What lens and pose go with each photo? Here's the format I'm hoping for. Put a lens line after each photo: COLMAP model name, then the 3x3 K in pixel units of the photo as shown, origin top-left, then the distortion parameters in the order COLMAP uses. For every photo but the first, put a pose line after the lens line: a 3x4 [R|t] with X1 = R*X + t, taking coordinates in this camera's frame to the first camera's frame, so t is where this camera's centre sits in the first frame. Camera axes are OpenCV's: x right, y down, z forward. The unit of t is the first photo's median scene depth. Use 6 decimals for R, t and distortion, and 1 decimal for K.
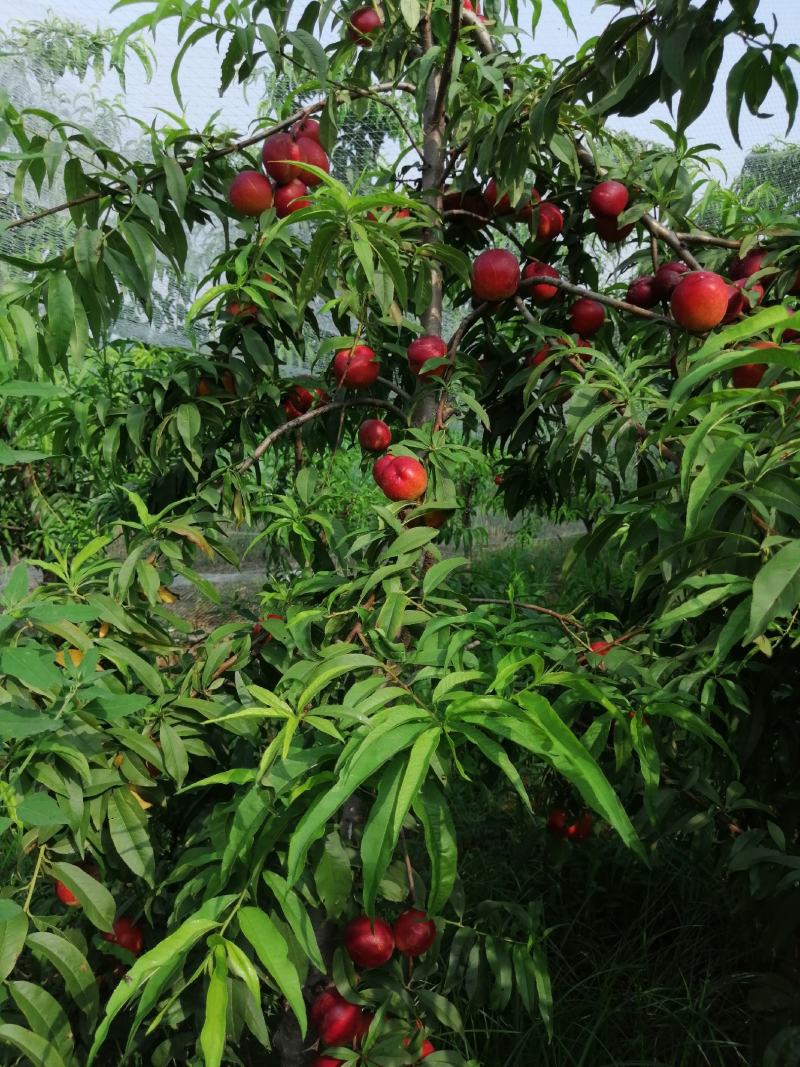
lens RADIAL K [[853.5, 0, 400.0], [0, 853.5, 533.5], [0, 0, 1]] dist [-0.004046, 0.012534]
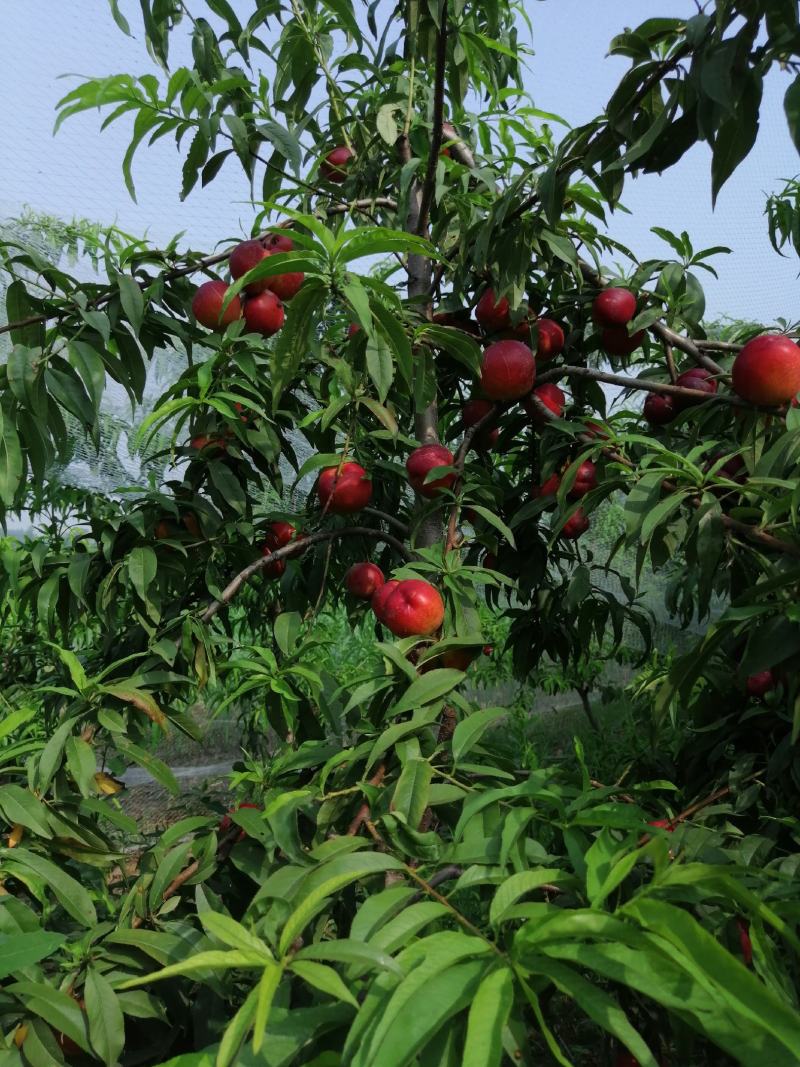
lens RADIAL K [[853.5, 0, 400.0], [0, 853.5, 533.5], [0, 0, 1]] dist [-0.004046, 0.012534]
pose [[0.998640, -0.042767, 0.029816, -0.024430], [0.048100, 0.976407, -0.210512, 0.027019], [-0.020110, 0.211660, 0.977137, 0.202038]]
